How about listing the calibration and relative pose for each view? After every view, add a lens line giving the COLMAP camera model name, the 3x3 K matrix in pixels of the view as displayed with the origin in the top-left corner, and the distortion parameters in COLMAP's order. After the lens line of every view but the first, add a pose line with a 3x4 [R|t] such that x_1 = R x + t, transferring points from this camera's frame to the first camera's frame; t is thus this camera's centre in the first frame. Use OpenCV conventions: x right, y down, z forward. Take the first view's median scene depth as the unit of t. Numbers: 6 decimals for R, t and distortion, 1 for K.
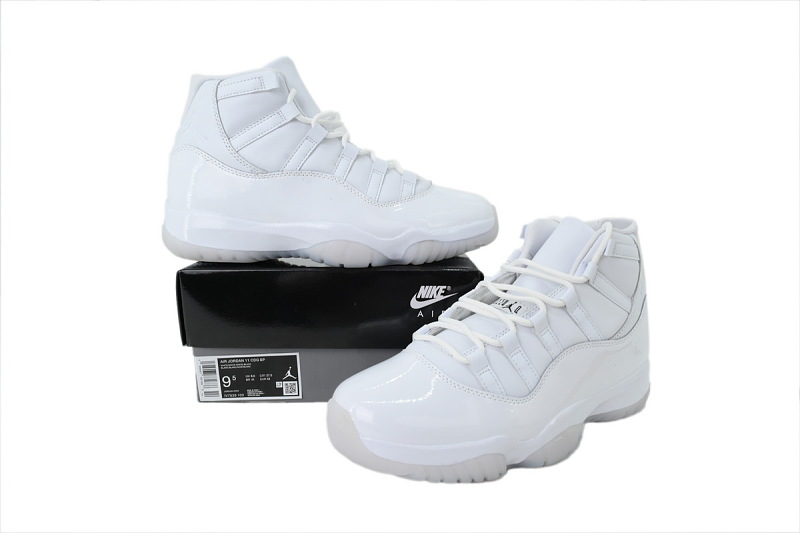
lens RADIAL K [[529.4, 0, 400.0], [0, 529.4, 266.5], [0, 0, 1]] dist [-0.083806, -0.000029]
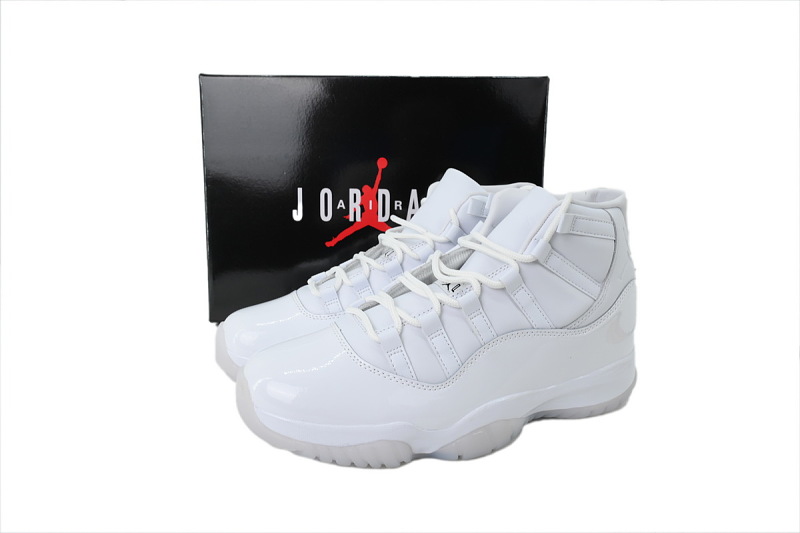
lens RADIAL K [[529.4, 0, 400.0], [0, 529.4, 266.5], [0, 0, 1]] dist [-0.083806, -0.000029]
pose [[0.978773, 0.046304, -0.199646, 0.323313], [-0.033309, 0.997132, 0.067963, -0.015483], [0.202220, -0.059871, 0.977508, 0.088825]]
